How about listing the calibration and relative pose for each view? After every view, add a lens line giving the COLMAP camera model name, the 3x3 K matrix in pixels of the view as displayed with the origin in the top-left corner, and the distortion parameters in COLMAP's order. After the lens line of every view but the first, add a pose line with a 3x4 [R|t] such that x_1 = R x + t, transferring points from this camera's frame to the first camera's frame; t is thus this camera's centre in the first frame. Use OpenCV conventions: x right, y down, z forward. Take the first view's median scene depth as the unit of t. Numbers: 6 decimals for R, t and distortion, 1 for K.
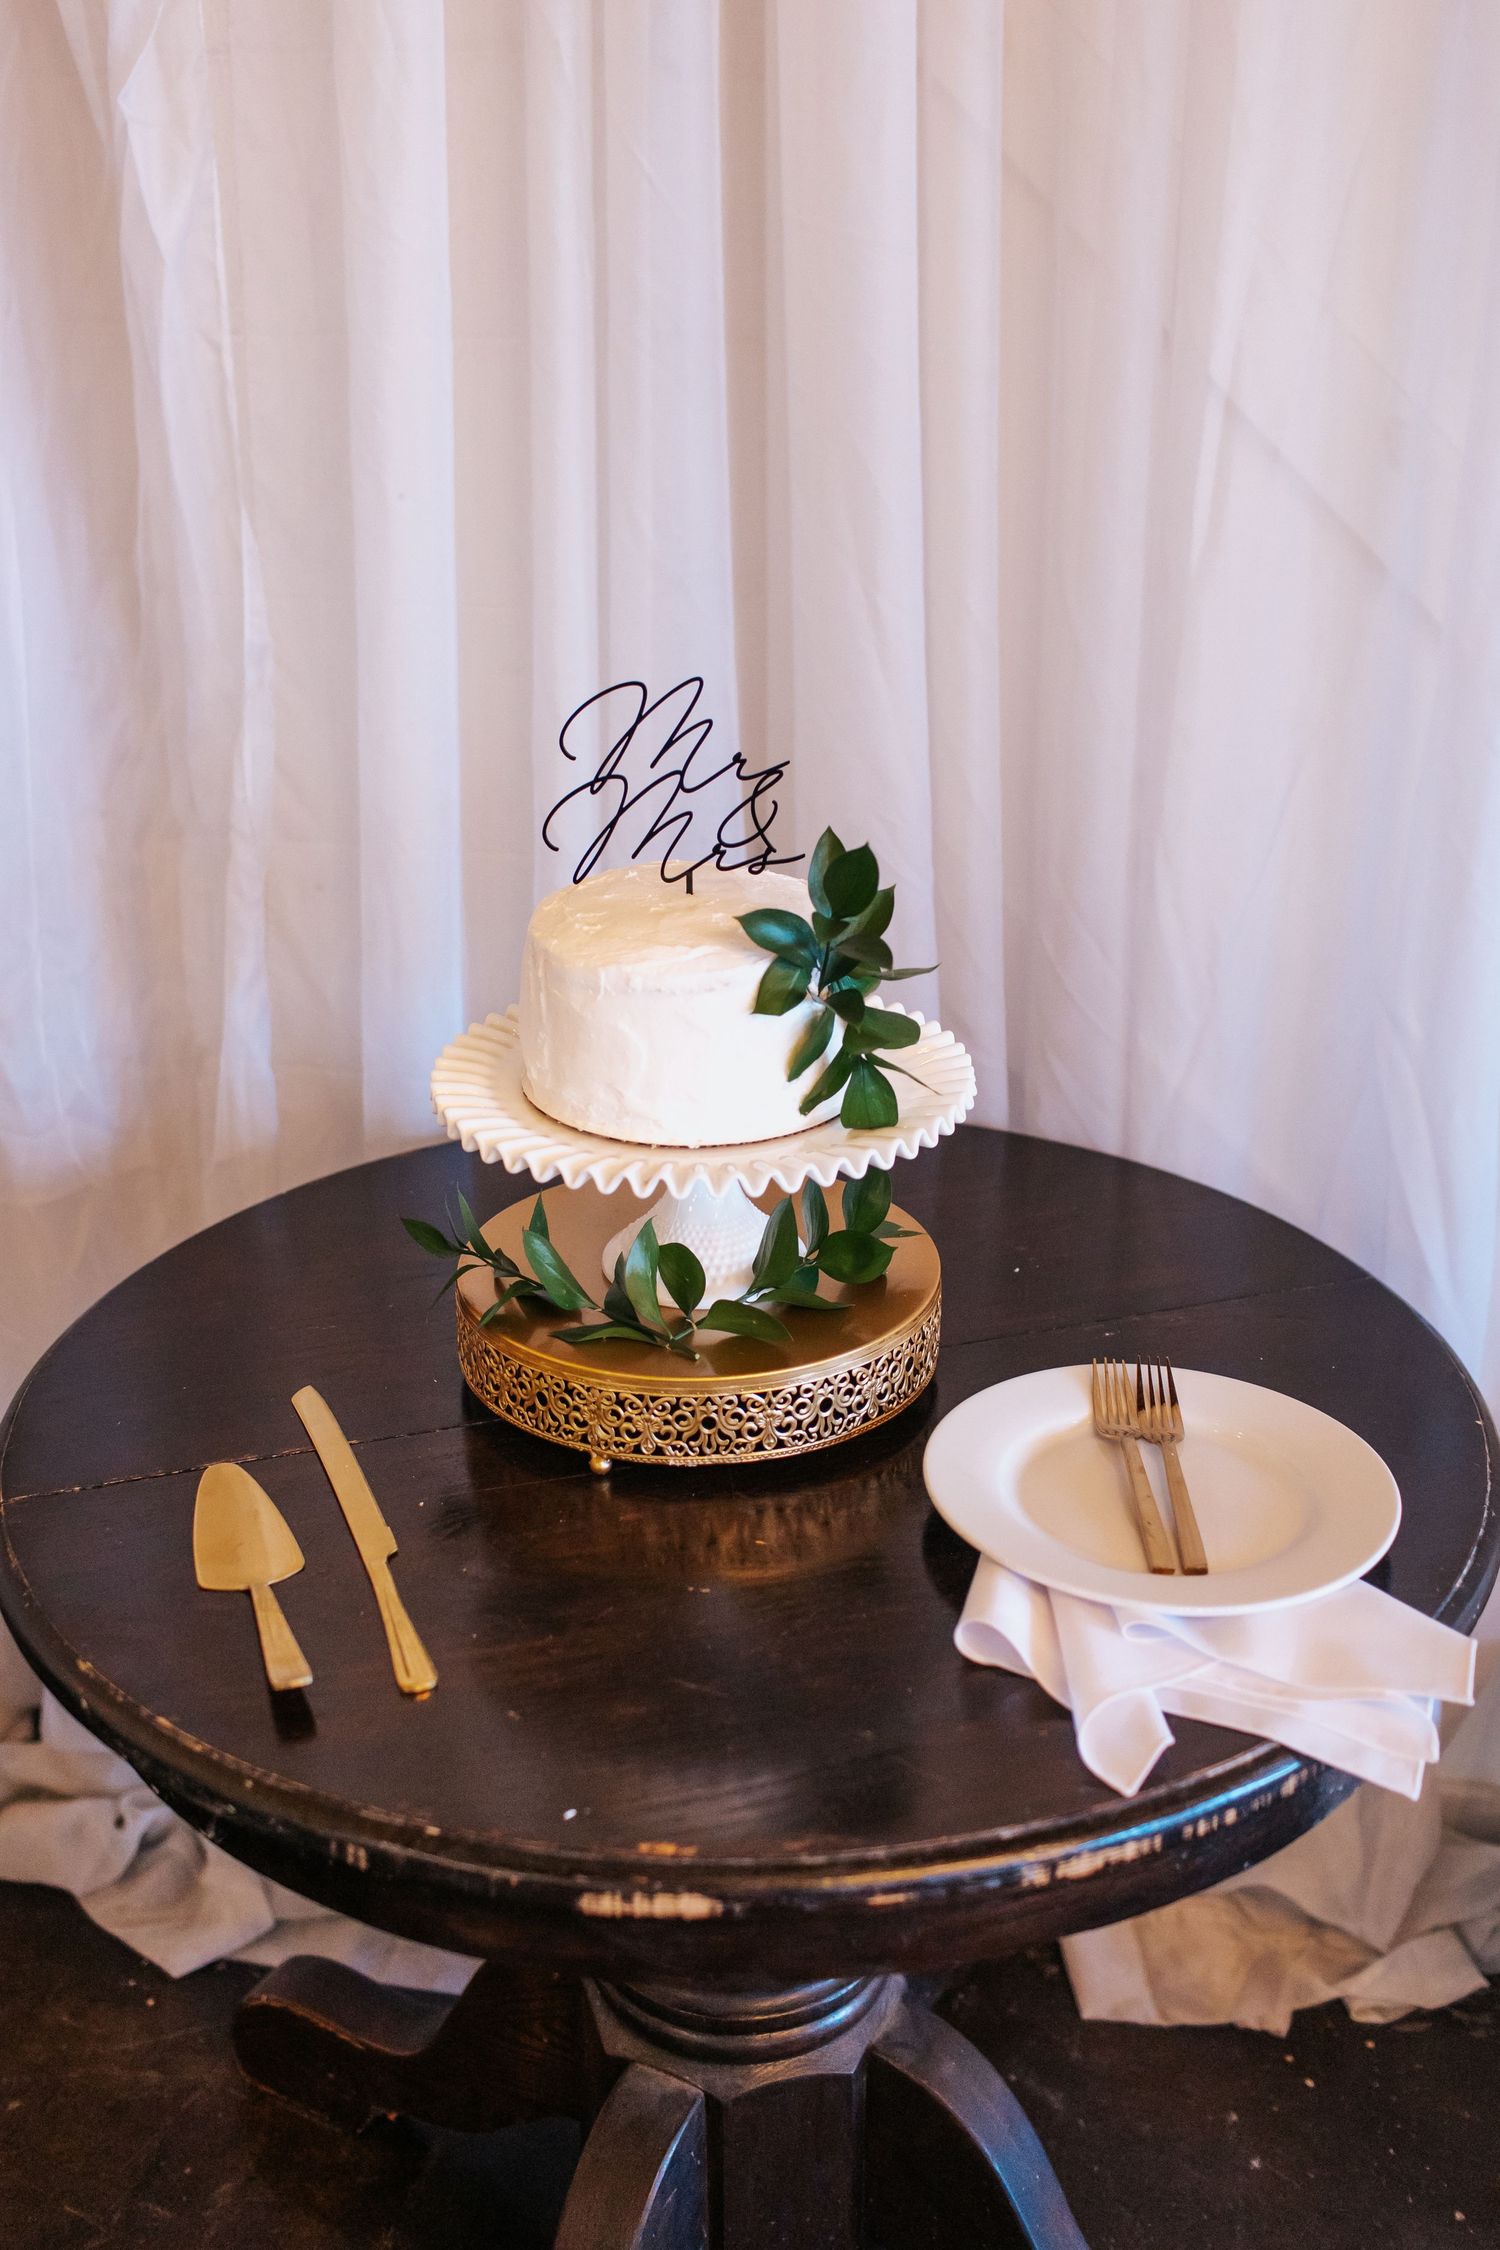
lens RADIAL K [[2243.7, 0, 750.0], [0, 2243.7, 1125.0], [0, 0, 1]] dist [0.003185, 0.000789]
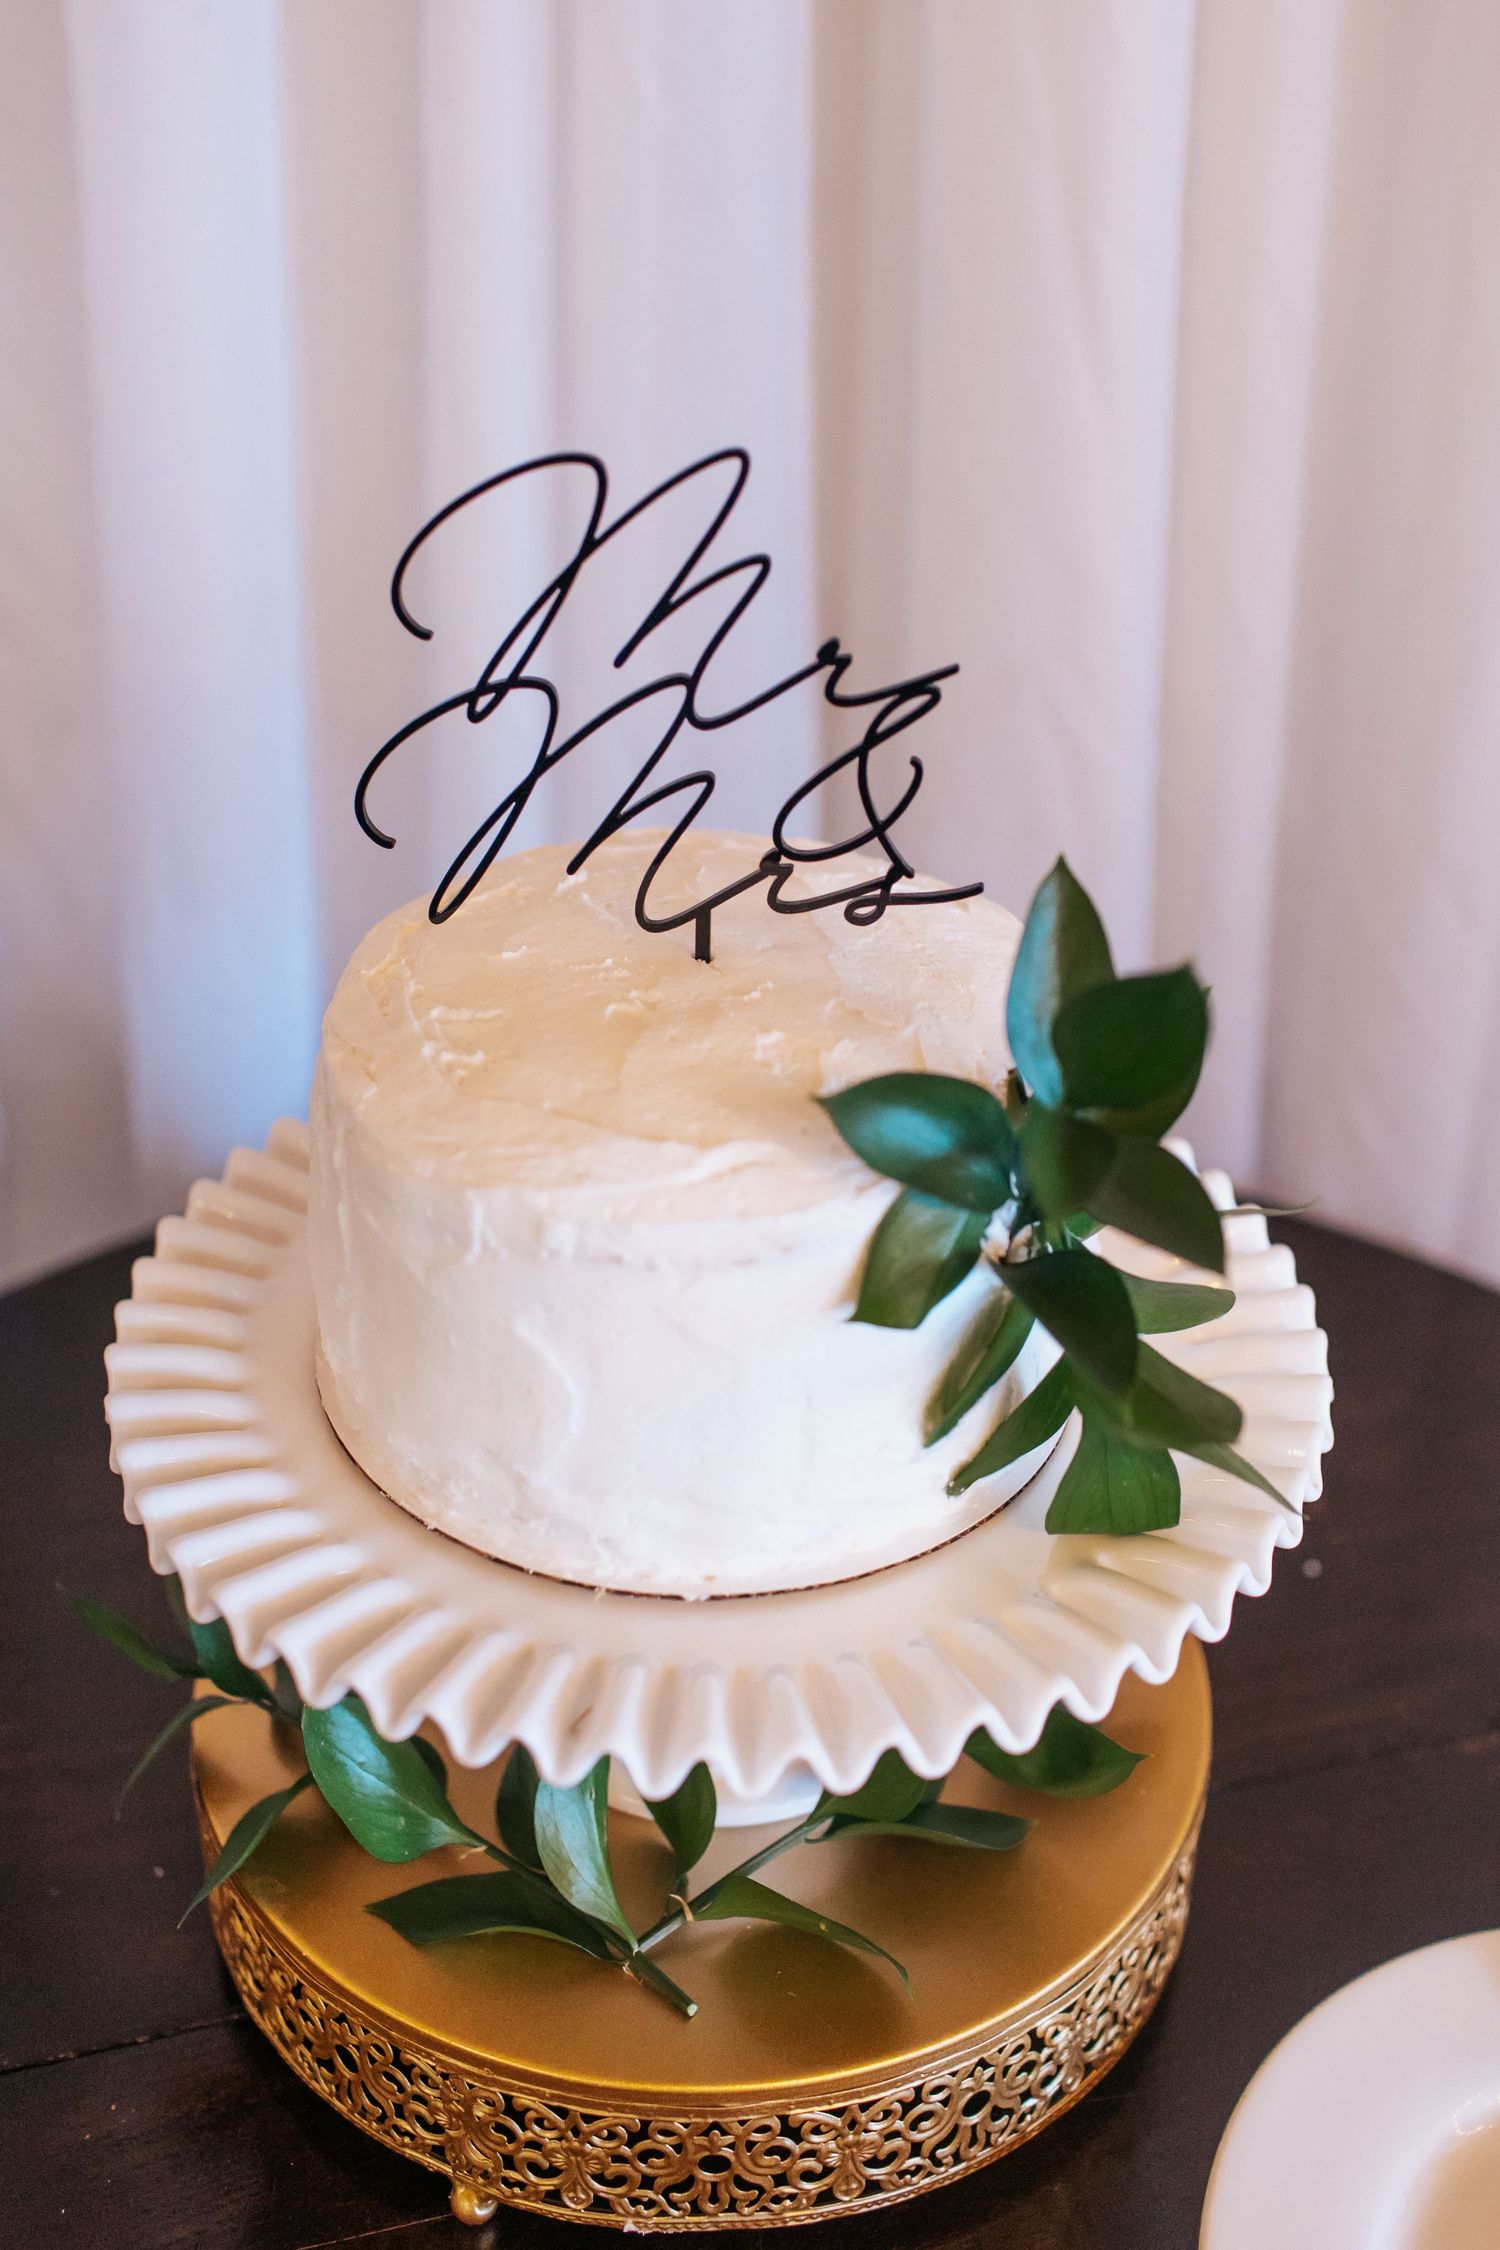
lens RADIAL K [[2528.9, 0, 806.2], [0, 2528.9, 1124.7], [0, 0, 1]] dist [-0.016688, -0.007107]
pose [[0.999472, 0.030489, 0.011228, -0.012031], [-0.031587, 0.992750, 0.115975, -0.129414], [-0.007611, -0.116269, 0.993189, 0.529066]]
